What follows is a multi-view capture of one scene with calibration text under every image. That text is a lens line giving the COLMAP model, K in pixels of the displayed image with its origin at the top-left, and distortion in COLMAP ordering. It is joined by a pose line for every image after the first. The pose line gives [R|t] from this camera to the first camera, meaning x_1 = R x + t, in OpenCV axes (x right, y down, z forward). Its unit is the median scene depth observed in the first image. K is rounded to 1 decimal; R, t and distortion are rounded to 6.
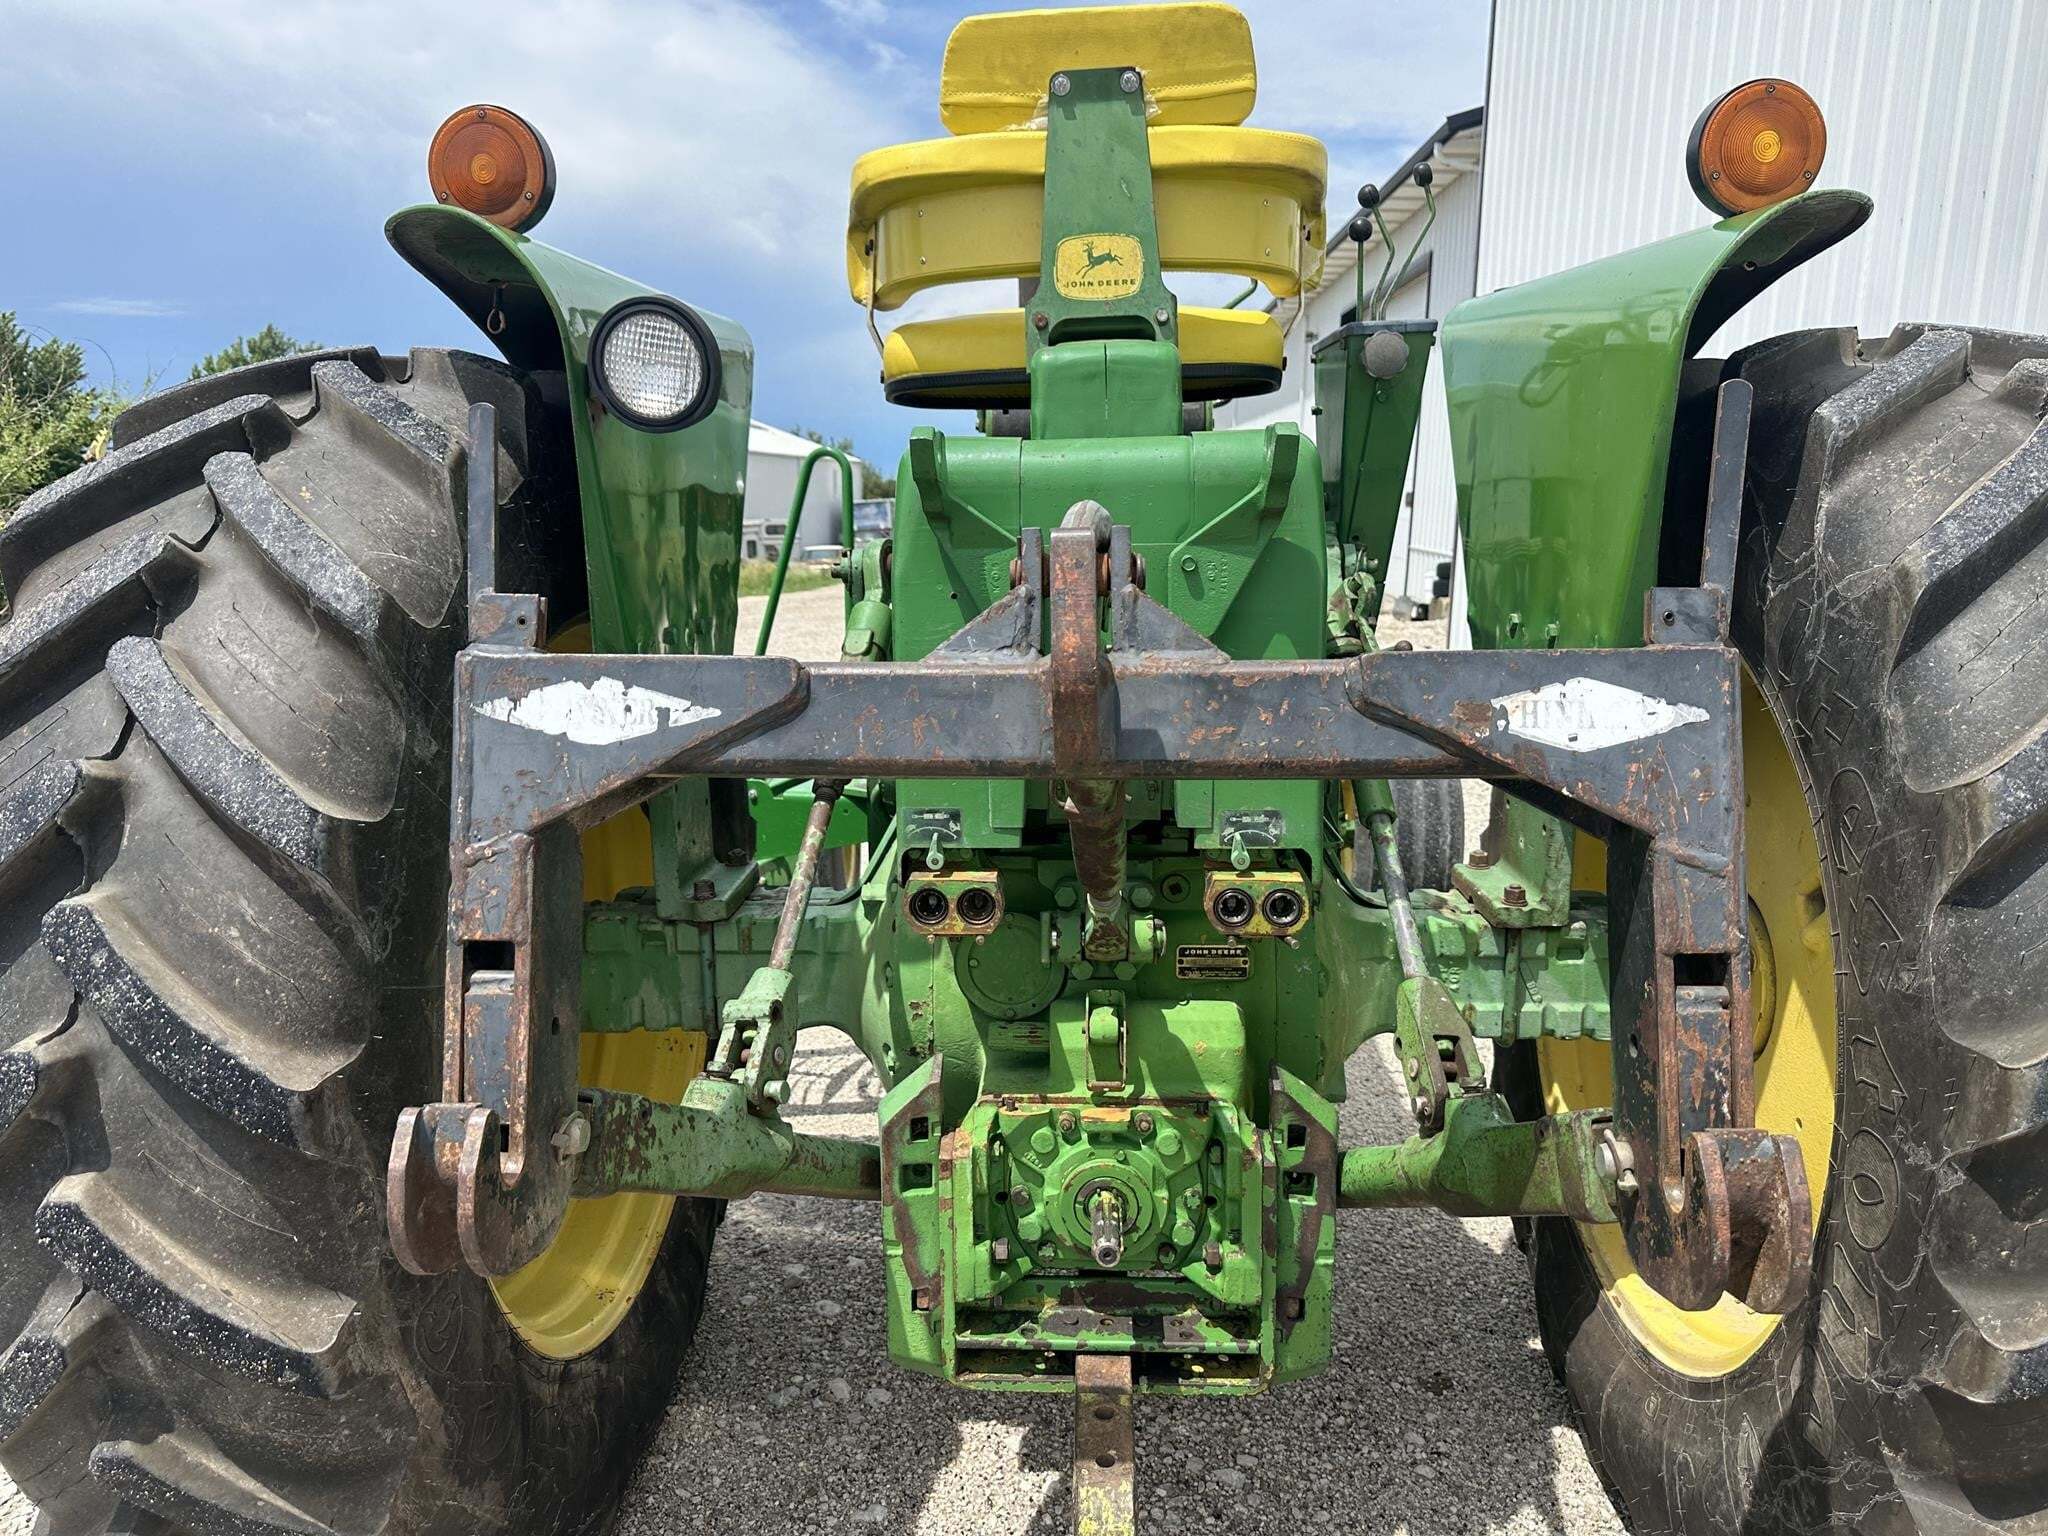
lens RADIAL K [[1453.2, 0, 1040.4], [0, 1453.2, 776.6], [0, 0, 1]] dist [0.025251, -0.041750]
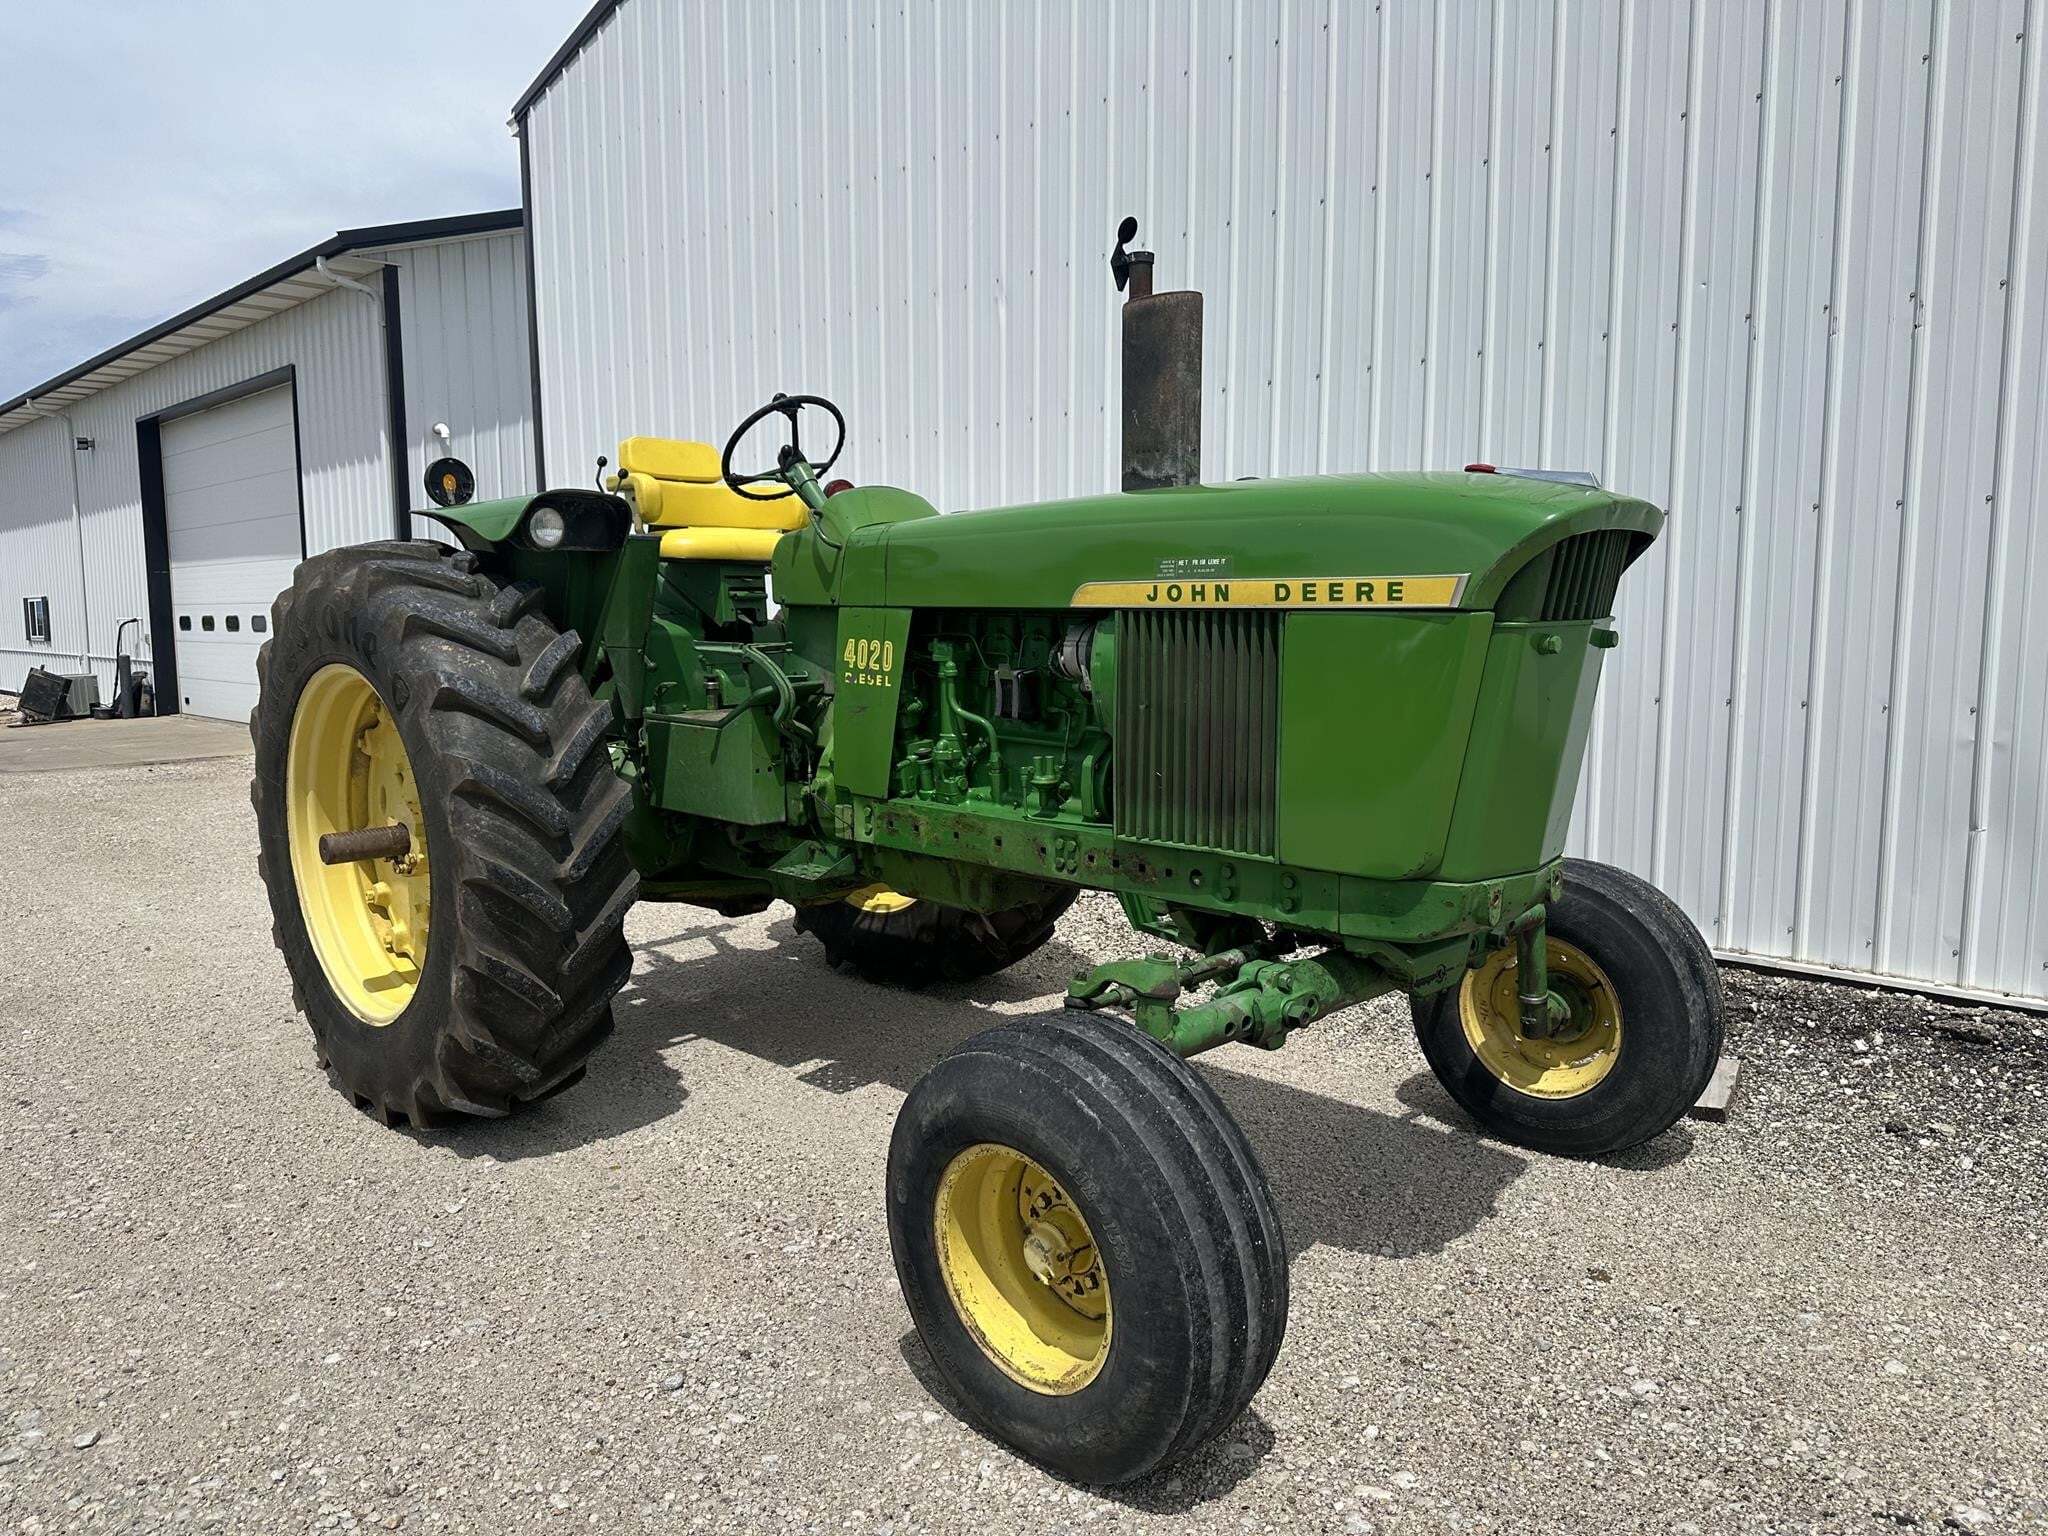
lens RADIAL K [[1453.2, 0, 1017.9], [0, 1453.2, 775.8], [0, 0, 1]] dist [0.025251, -0.041750]
pose [[0.684731, -0.105877, 0.721064, -1.487931], [0.164465, 0.986318, -0.011353, -0.143224], [-0.709996, 0.126364, 0.692775, 0.621135]]
